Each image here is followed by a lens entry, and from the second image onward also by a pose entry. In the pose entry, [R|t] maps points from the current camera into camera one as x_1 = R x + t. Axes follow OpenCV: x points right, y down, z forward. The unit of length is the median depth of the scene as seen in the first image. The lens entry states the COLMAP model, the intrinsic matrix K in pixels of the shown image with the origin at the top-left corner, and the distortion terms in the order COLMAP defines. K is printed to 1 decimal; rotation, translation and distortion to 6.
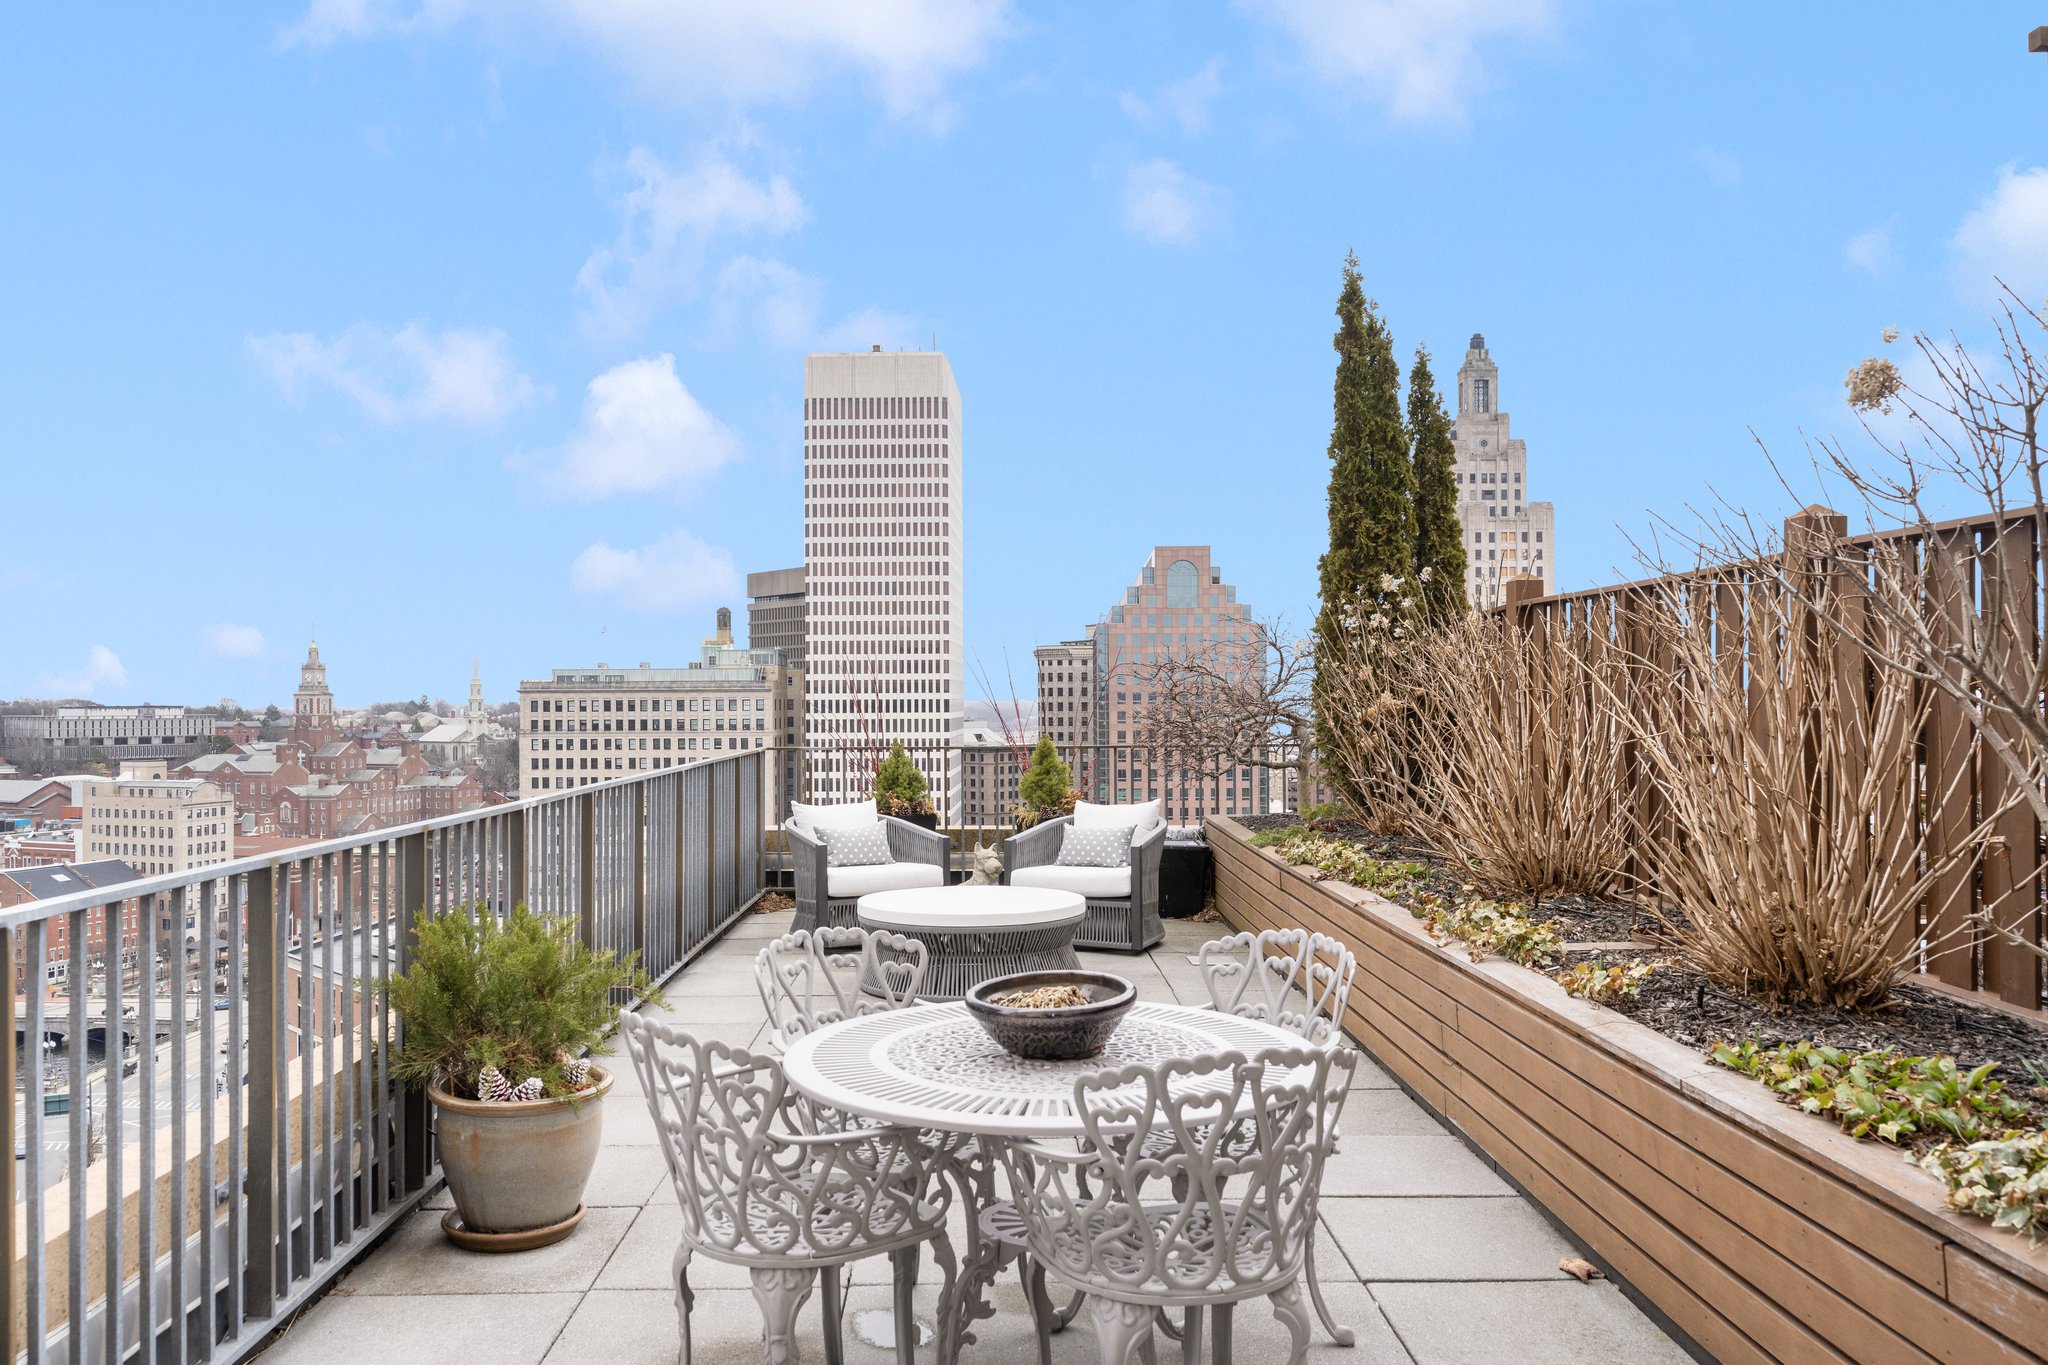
lens RADIAL K [[1573.3, 0, 1011.0], [0, 1573.3, 685.8], [0, 0, 1]] dist [0.007630, -0.004302]
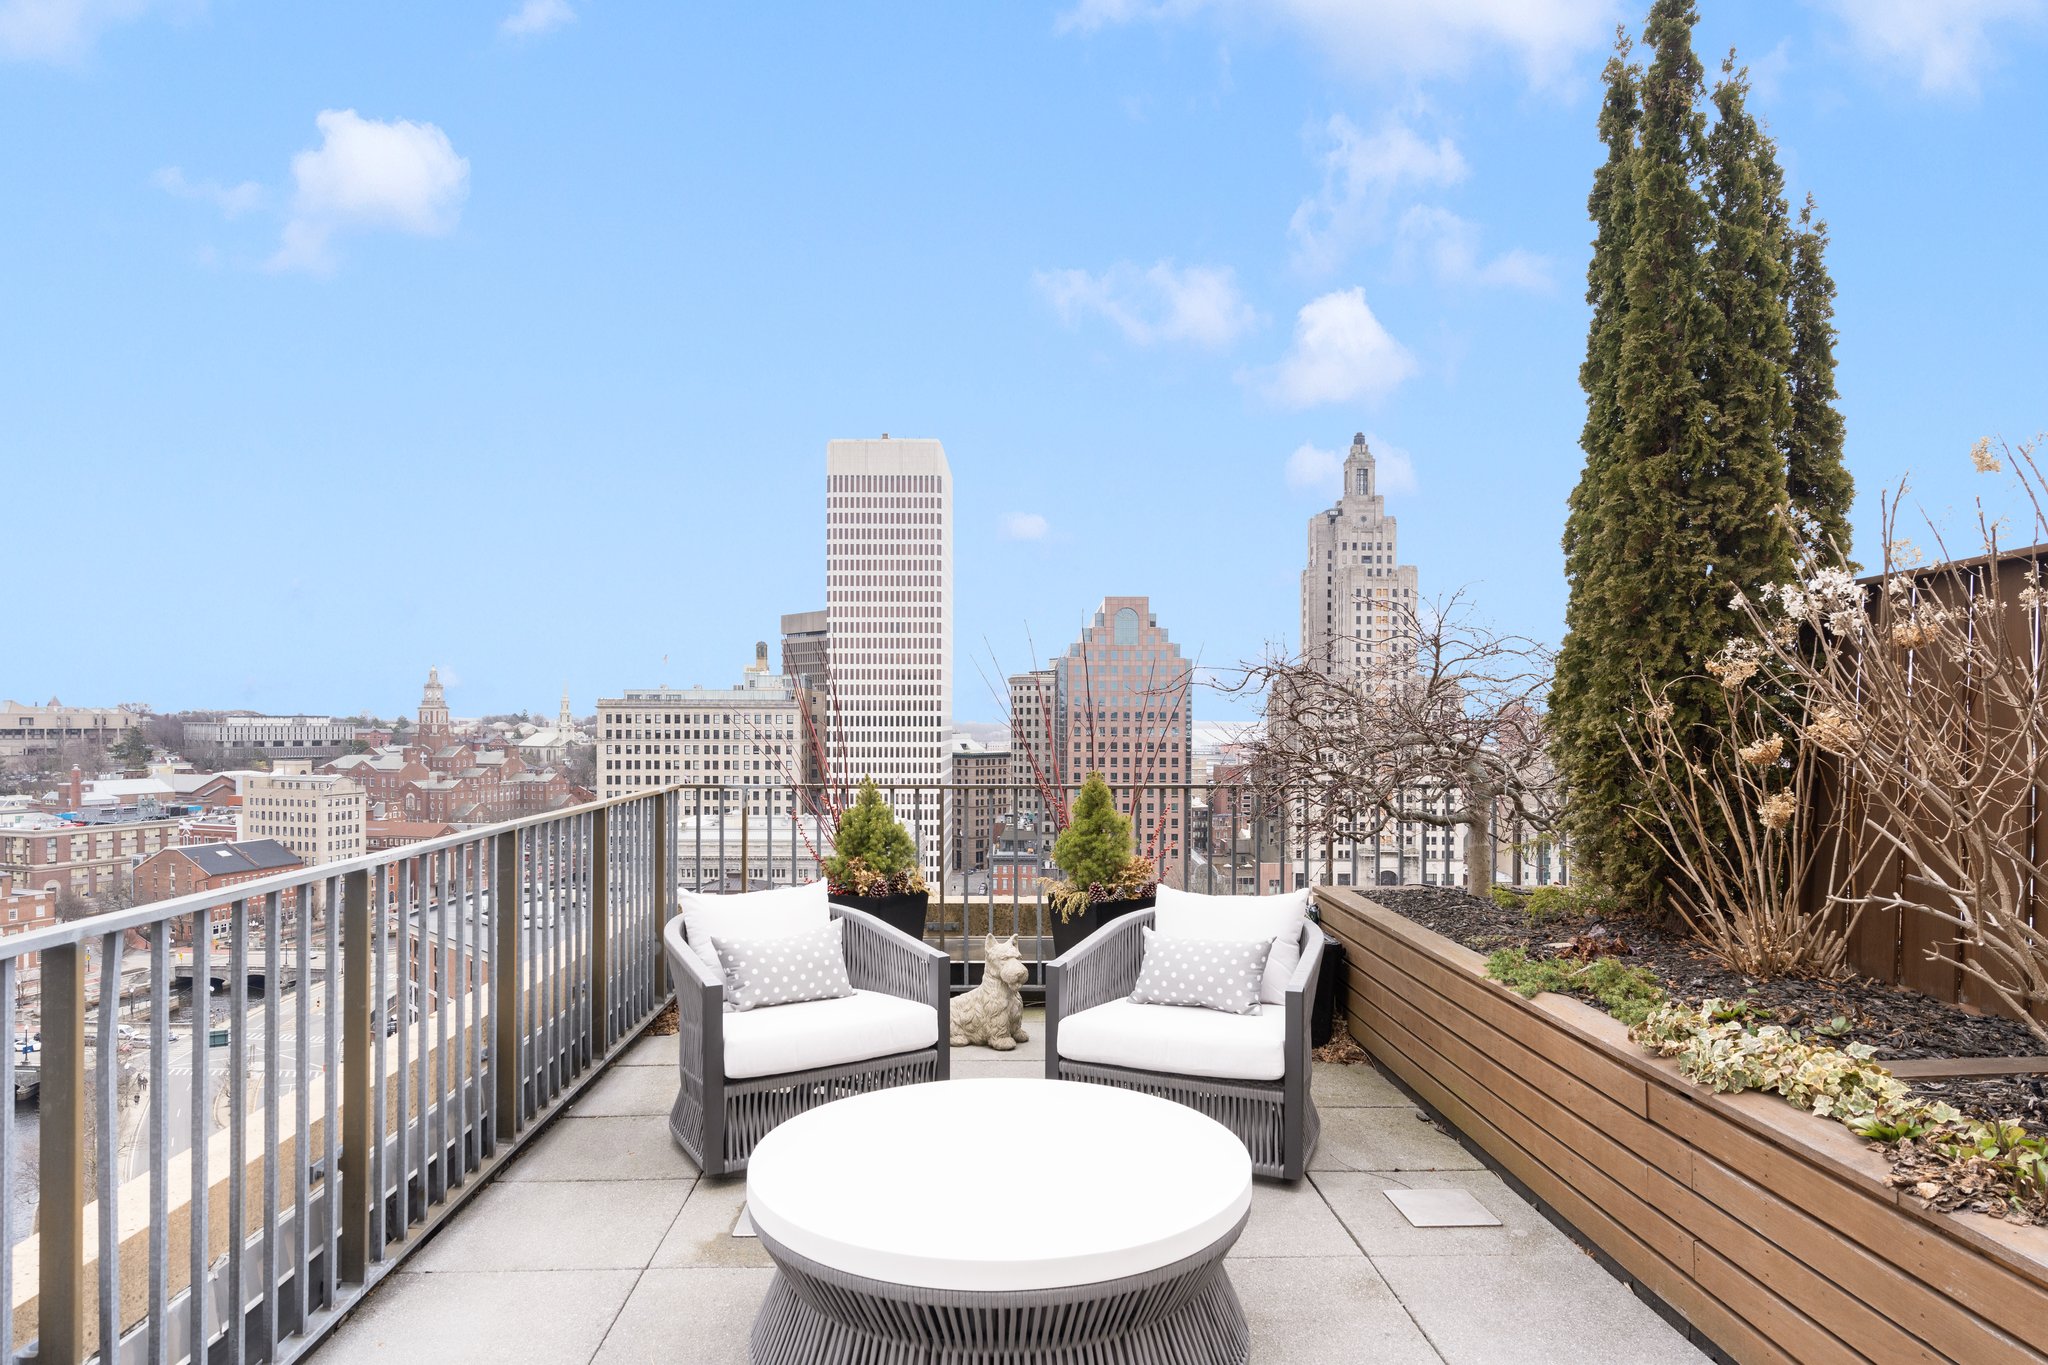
lens RADIAL K [[1209.8, 0, 1035.2], [0, 1209.8, 719.7], [0, 0, 1]] dist [-0.000573, 0.000091]
pose [[0.999211, 0.008638, 0.038773, -0.025363], [-0.009066, 0.999900, 0.010866, 0.004614], [-0.038675, -0.011209, 0.999189, 0.551176]]
